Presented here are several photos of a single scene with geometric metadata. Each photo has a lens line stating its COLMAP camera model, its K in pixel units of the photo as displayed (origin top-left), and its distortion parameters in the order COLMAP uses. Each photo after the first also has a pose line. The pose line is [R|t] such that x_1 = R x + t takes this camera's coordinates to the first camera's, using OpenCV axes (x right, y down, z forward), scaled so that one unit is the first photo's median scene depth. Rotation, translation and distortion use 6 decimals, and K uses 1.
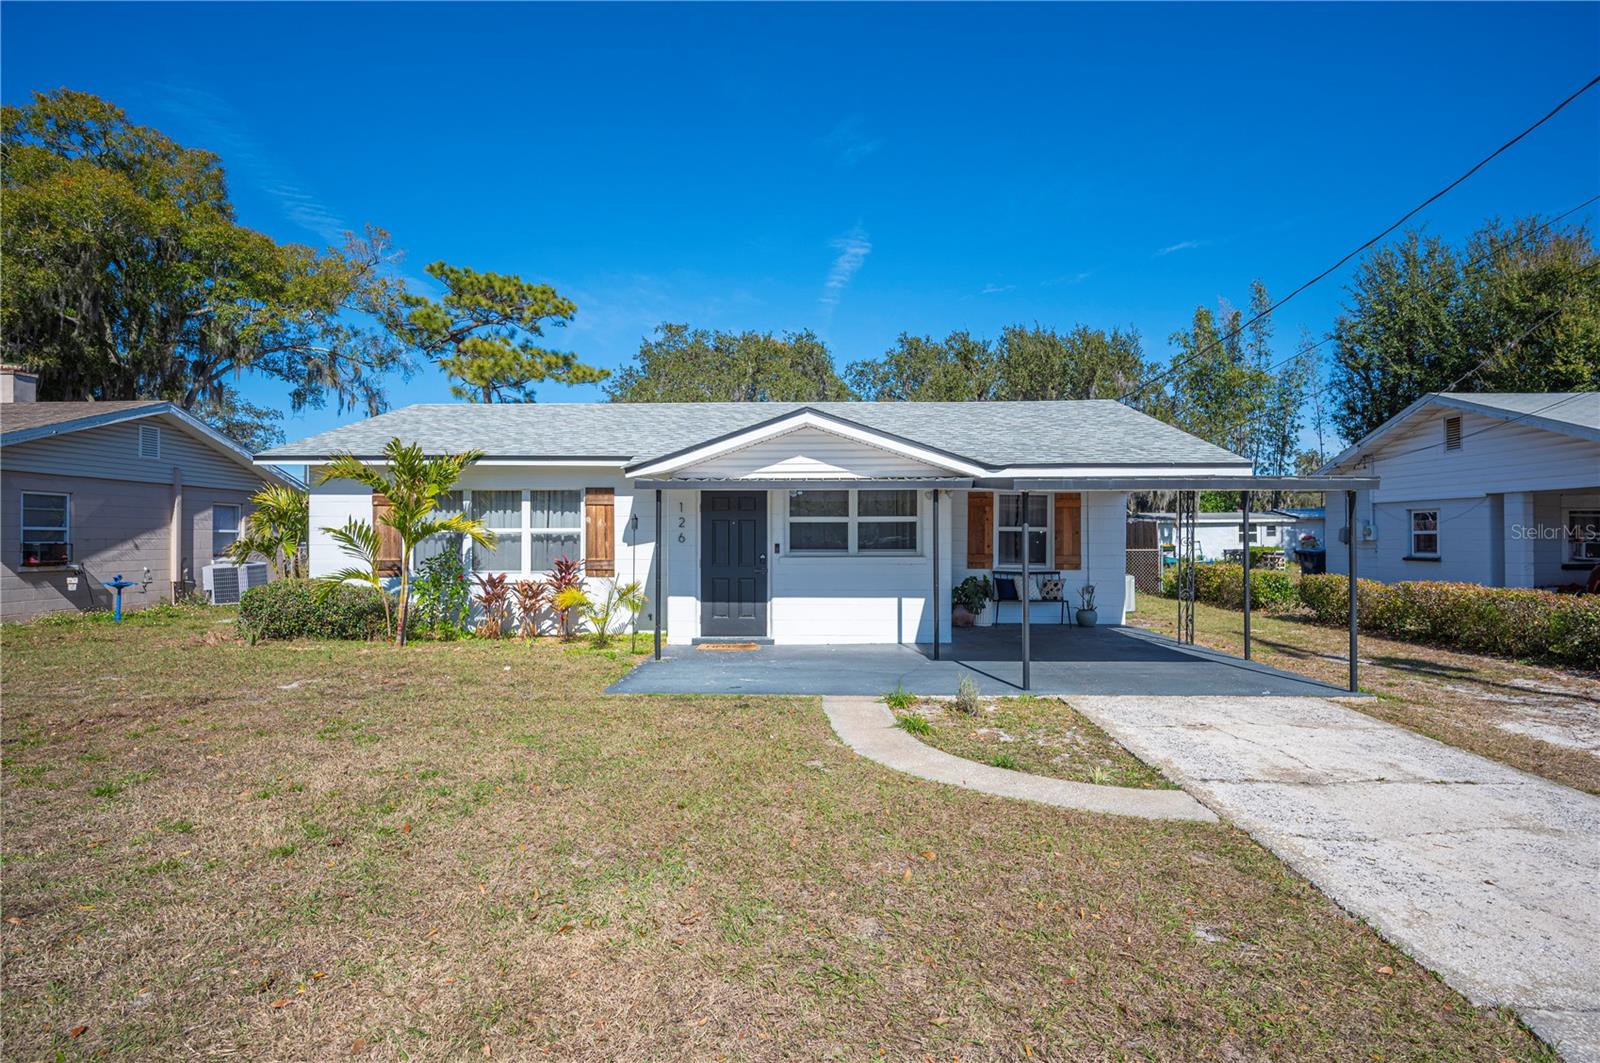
lens RADIAL K [[905.8, 0, 800.0], [0, 905.8, 531.5], [0, 0, 1]] dist [0.045014, -0.001654]
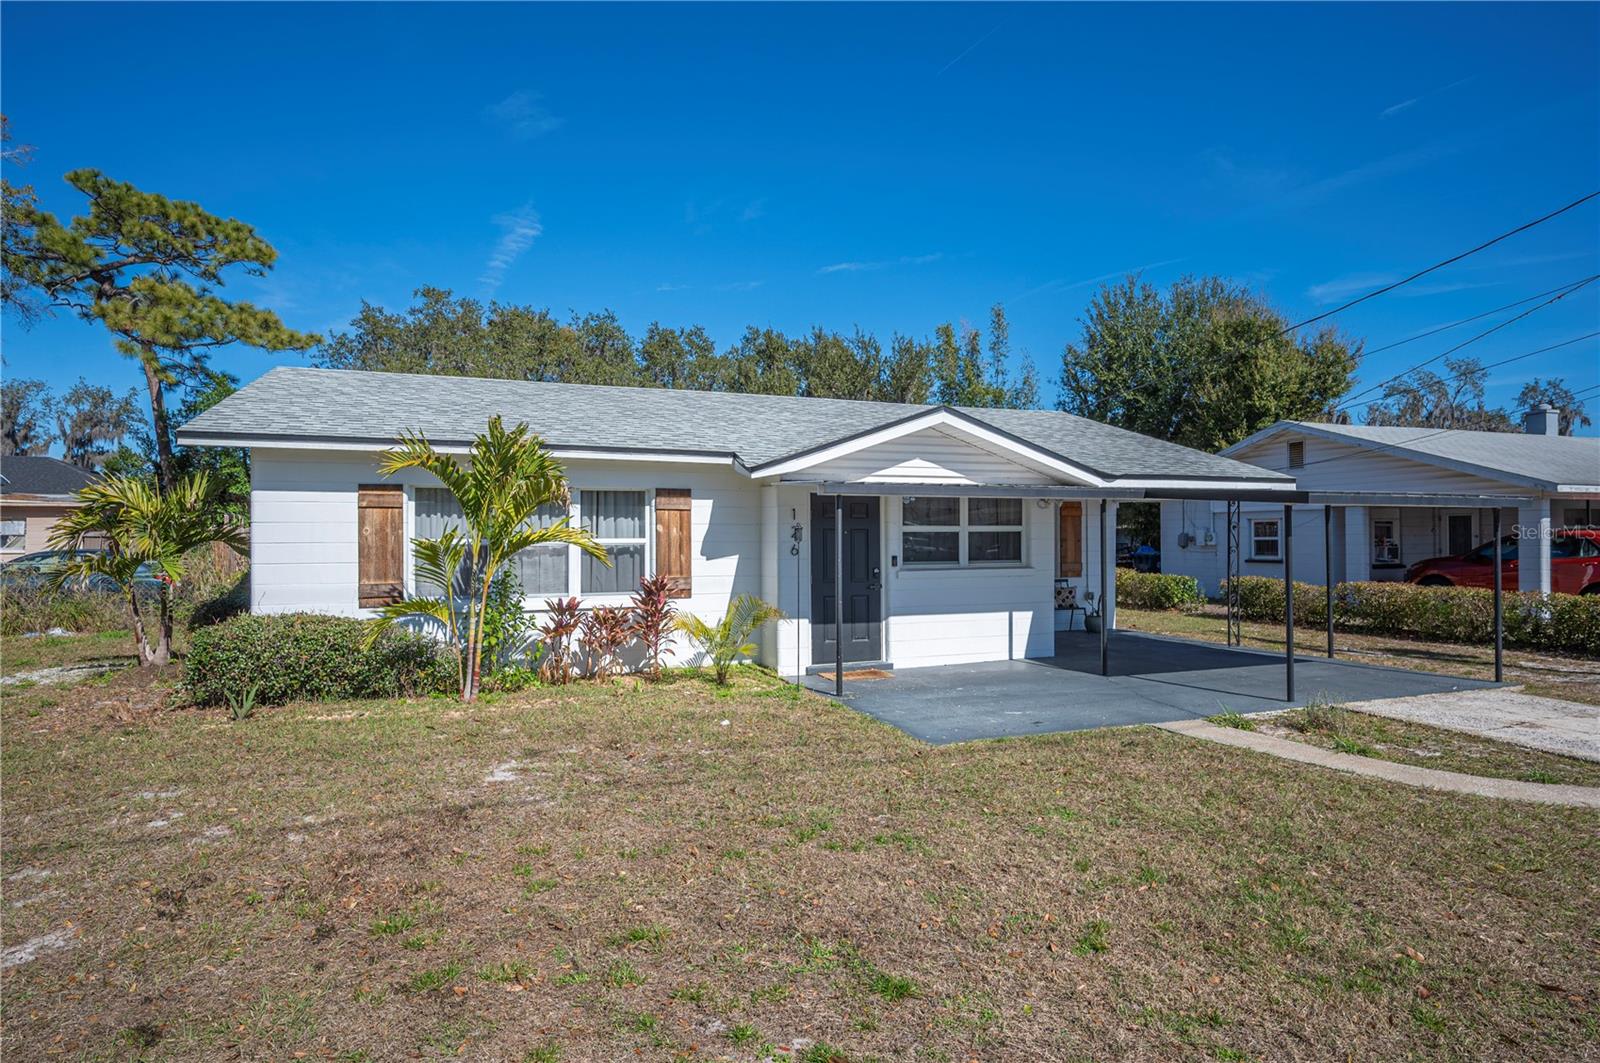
lens RADIAL K [[905.8, 0, 800.0], [0, 905.8, 531.5], [0, 0, 1]] dist [0.045014, -0.001654]
pose [[0.917424, 0.000541, 0.397910, -0.460245], [-0.001208, 0.999998, 0.001426, -0.011602], [-0.397909, -0.001789, 0.917423, 0.215964]]
